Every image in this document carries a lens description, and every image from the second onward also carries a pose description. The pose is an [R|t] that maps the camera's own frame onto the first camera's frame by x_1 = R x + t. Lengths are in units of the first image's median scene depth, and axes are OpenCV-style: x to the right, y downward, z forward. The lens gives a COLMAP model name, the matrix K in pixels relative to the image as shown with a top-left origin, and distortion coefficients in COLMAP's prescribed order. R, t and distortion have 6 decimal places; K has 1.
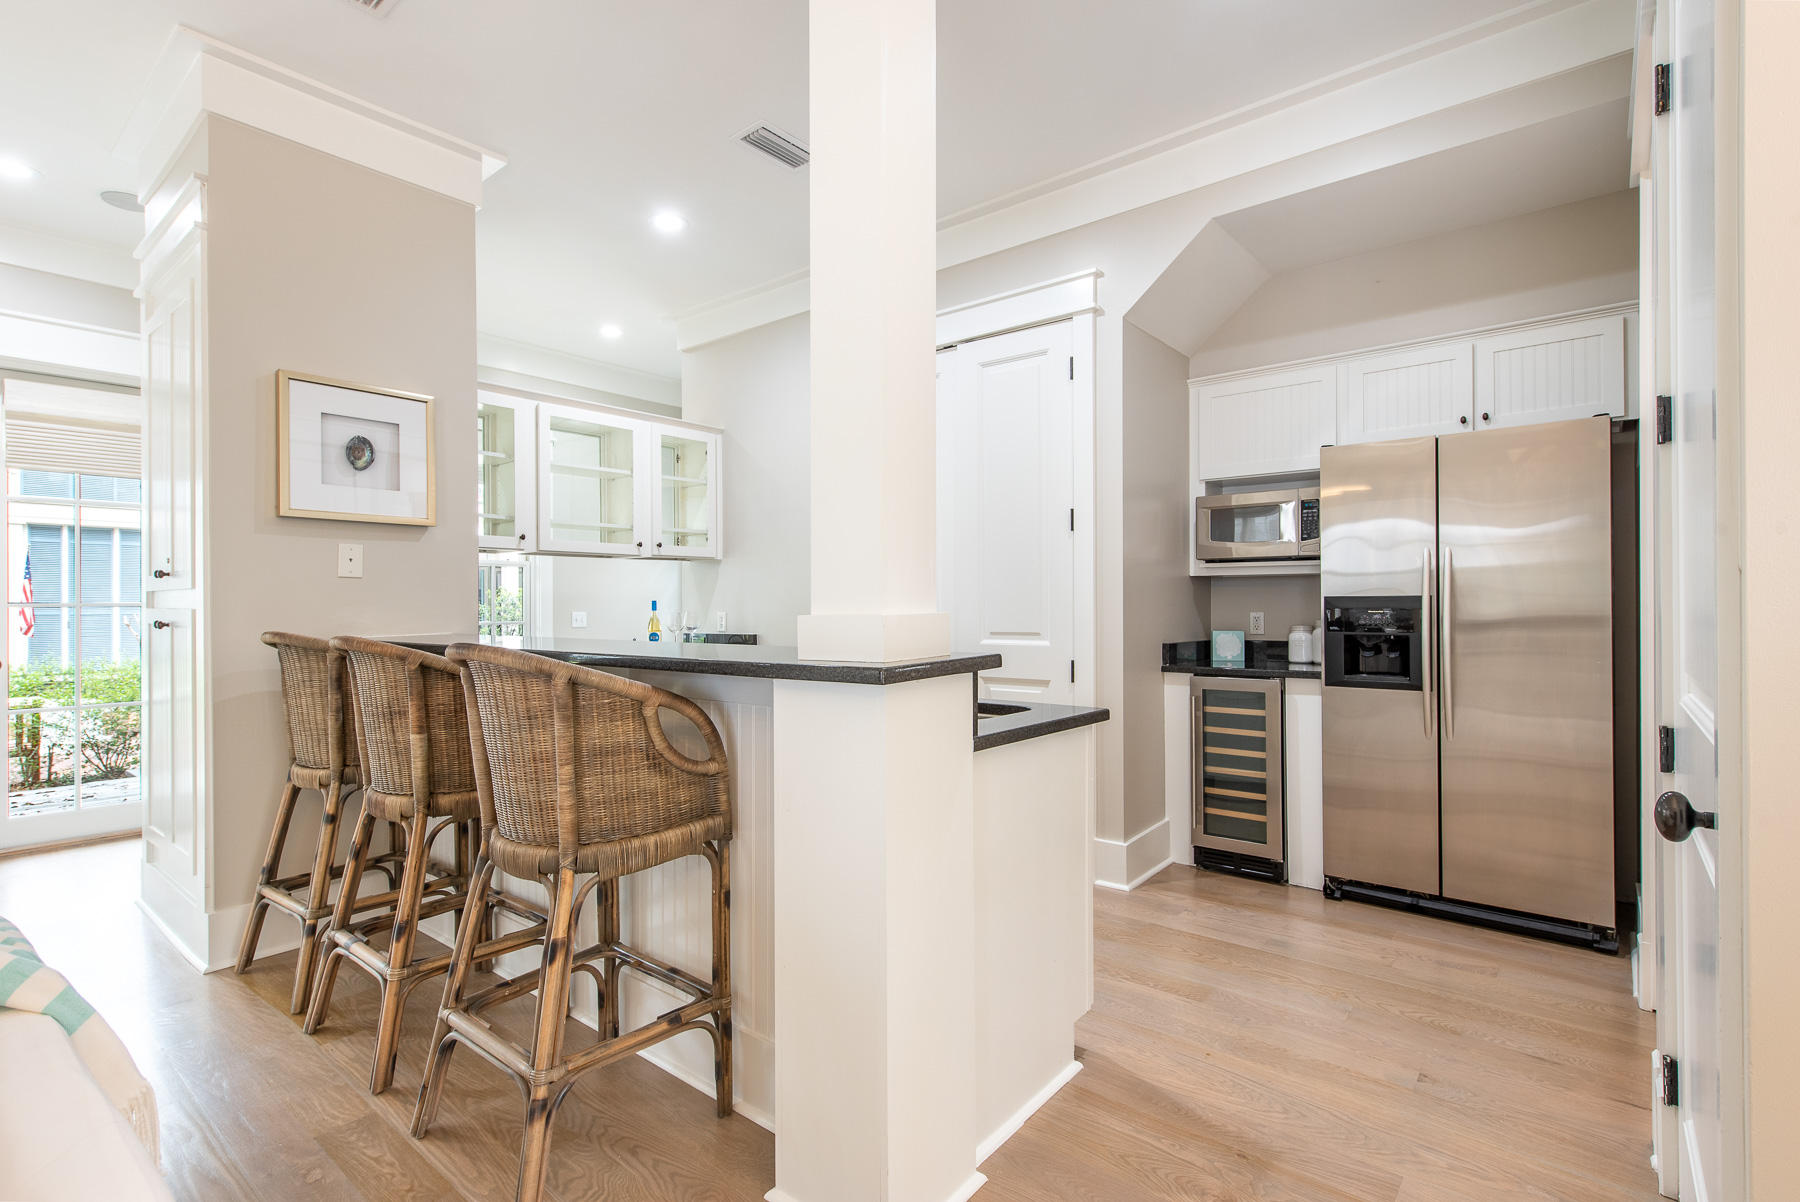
lens RADIAL K [[836.4, 0, 903.0], [0, 836.4, 598.2], [0, 0, 1]] dist [0.010065, -0.000335]
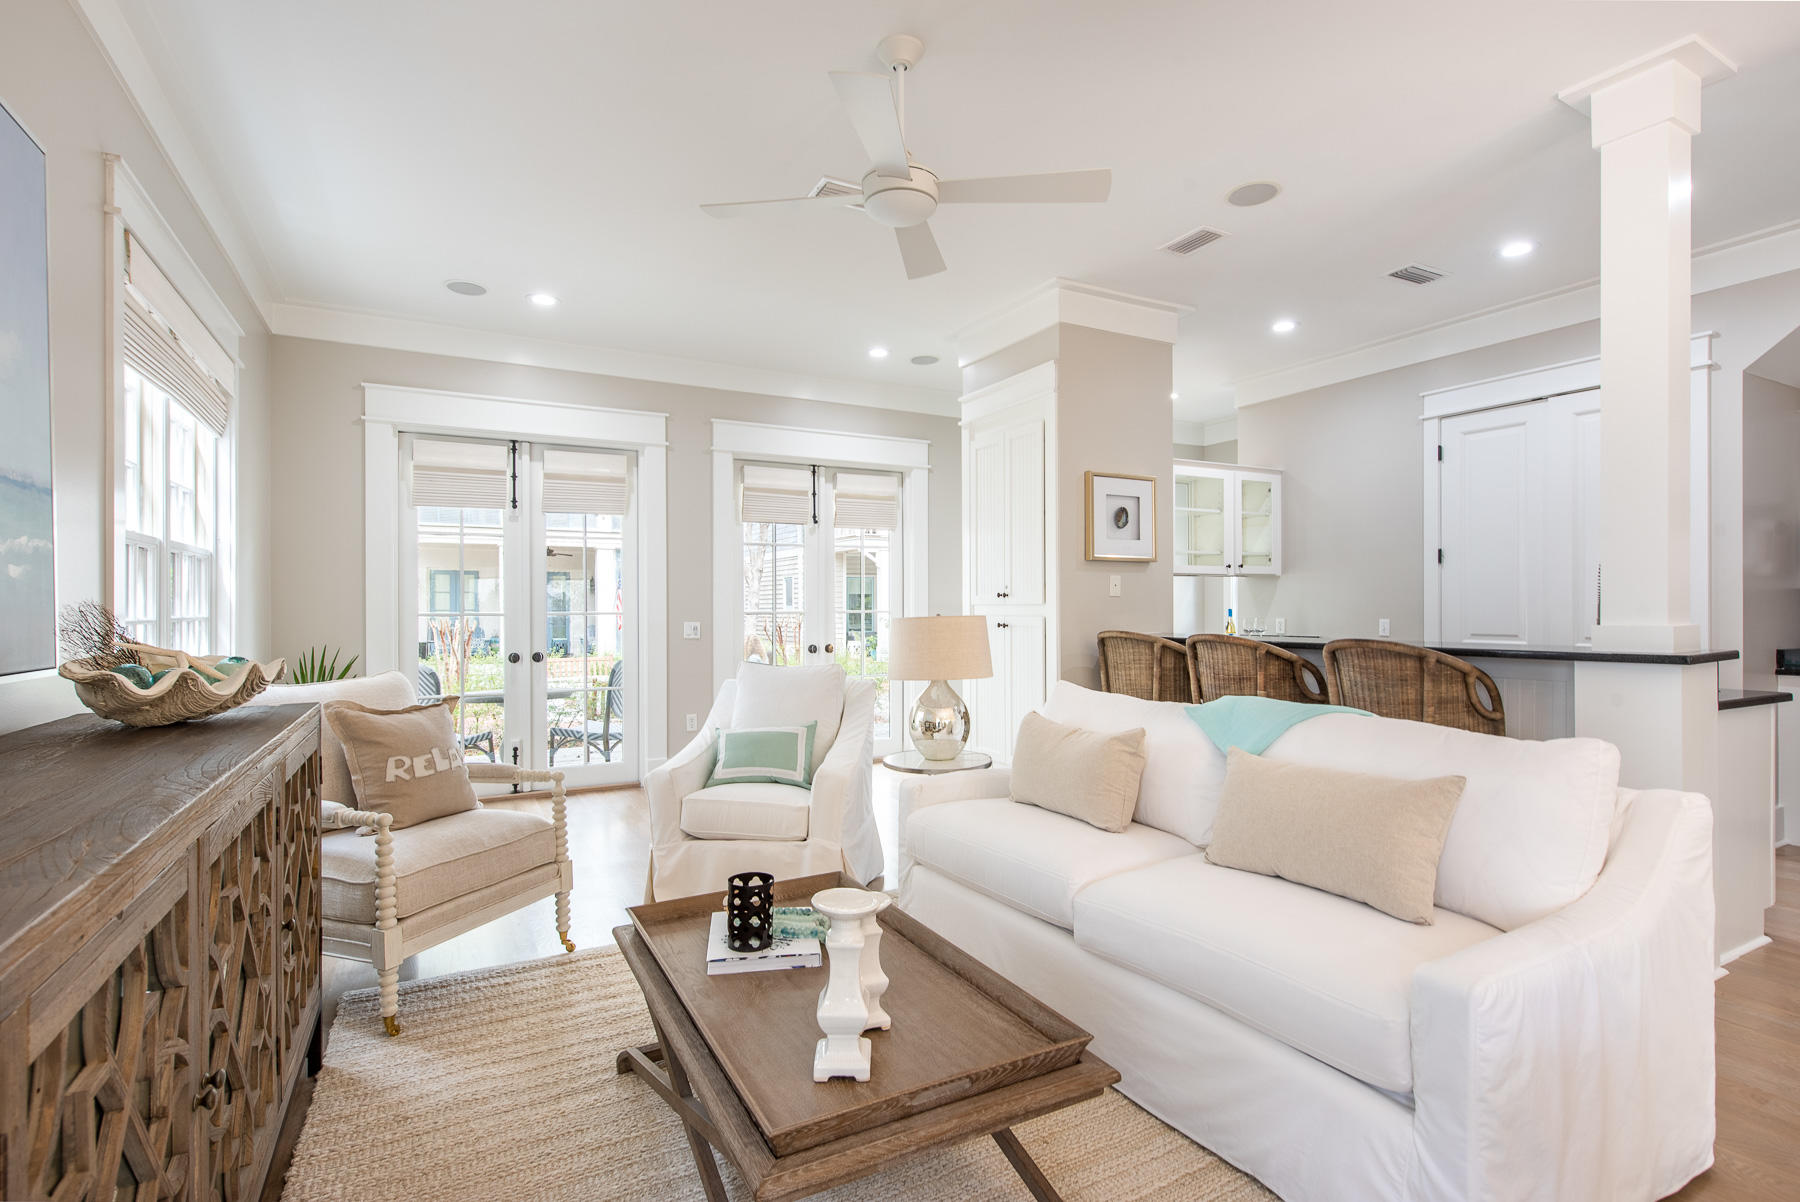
lens RADIAL K [[853.7, 0, 899.7], [0, 853.7, 606.4], [0, 0, 1]] dist [0.000664, -0.000310]
pose [[0.923445, 0.000094, -0.383730, -0.366342], [0.002799, 0.999972, 0.006980, -0.016512], [0.383720, -0.007520, 0.923419, -0.556643]]
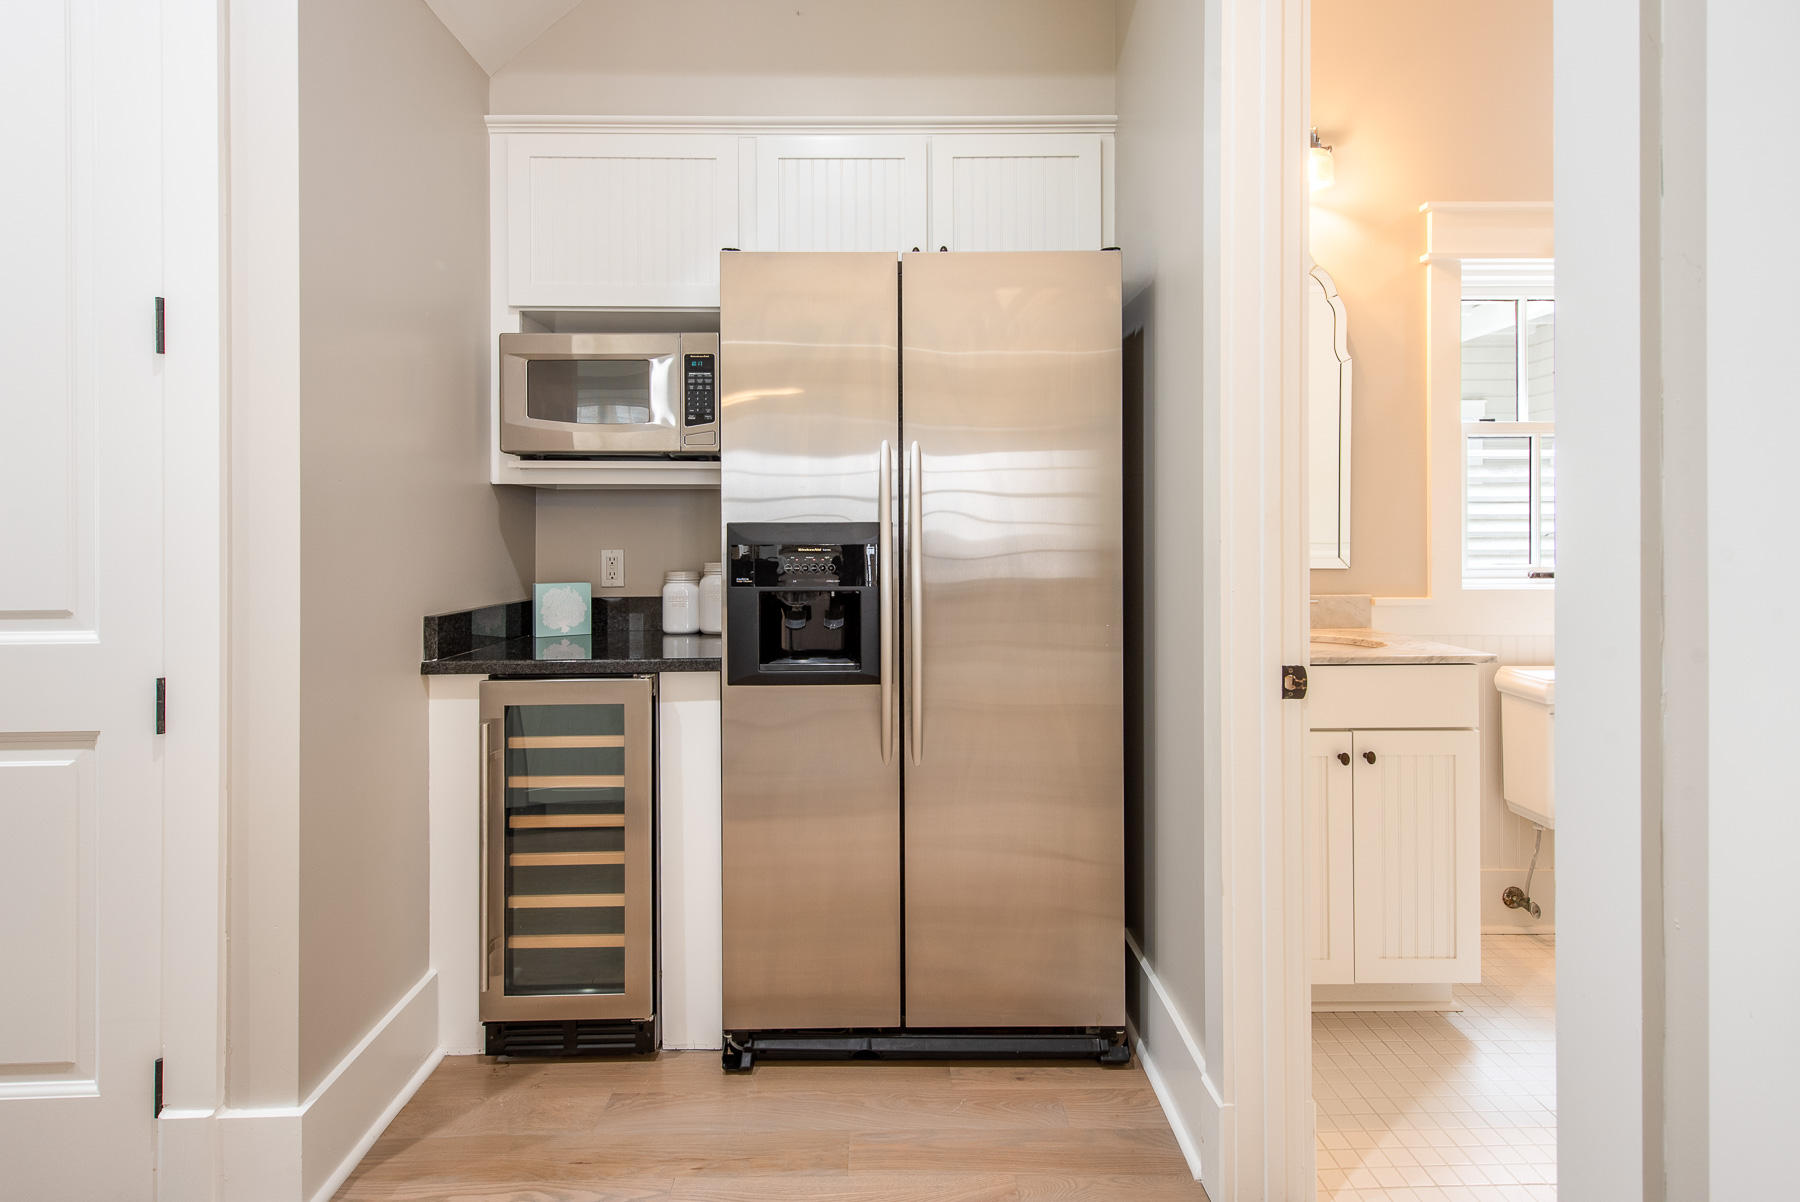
lens RADIAL K [[874.1, 0, 897.0], [0, 874.1, 527.5], [0, 0, 1]] dist [0.000556, 0.000113]
pose [[0.763567, 0.004590, 0.645713, 0.205008], [-0.004474, 0.999988, -0.001818, 0.001369], [-0.645714, -0.001501, 0.763578, 0.462882]]
